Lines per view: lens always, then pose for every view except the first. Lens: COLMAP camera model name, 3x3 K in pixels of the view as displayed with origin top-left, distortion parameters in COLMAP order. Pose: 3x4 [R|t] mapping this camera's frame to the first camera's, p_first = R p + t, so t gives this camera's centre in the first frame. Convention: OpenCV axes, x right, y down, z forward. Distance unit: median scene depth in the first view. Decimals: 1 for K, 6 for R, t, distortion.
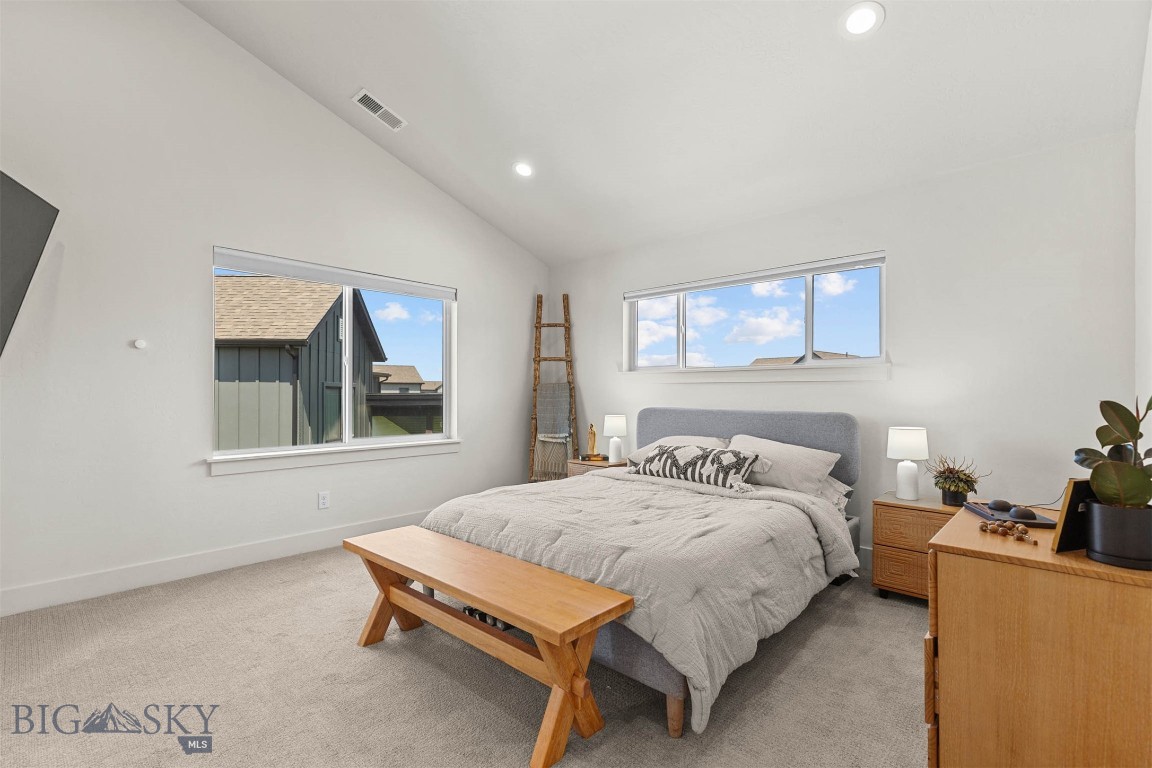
lens RADIAL K [[524.8, 0, 571.7], [0, 524.8, 386.3], [0, 0, 1]] dist [0.017027, -0.002121]
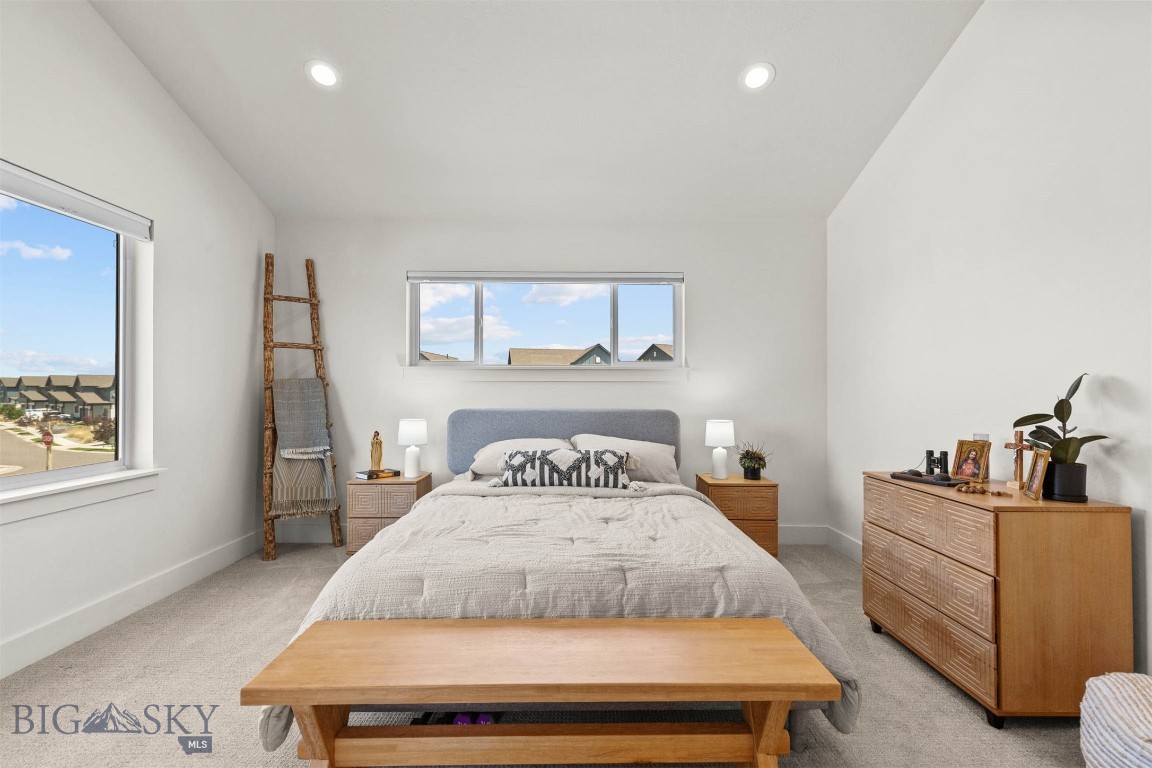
lens RADIAL K [[524.8, 0, 576.2], [0, 524.8, 387.8], [0, 0, 1]] dist [0.017027, -0.002121]
pose [[0.722992, 0.005194, 0.690837, -0.395951], [-0.009265, 0.999955, 0.002178, 0.002229], [-0.690795, -0.007975, 0.723007, 0.303630]]
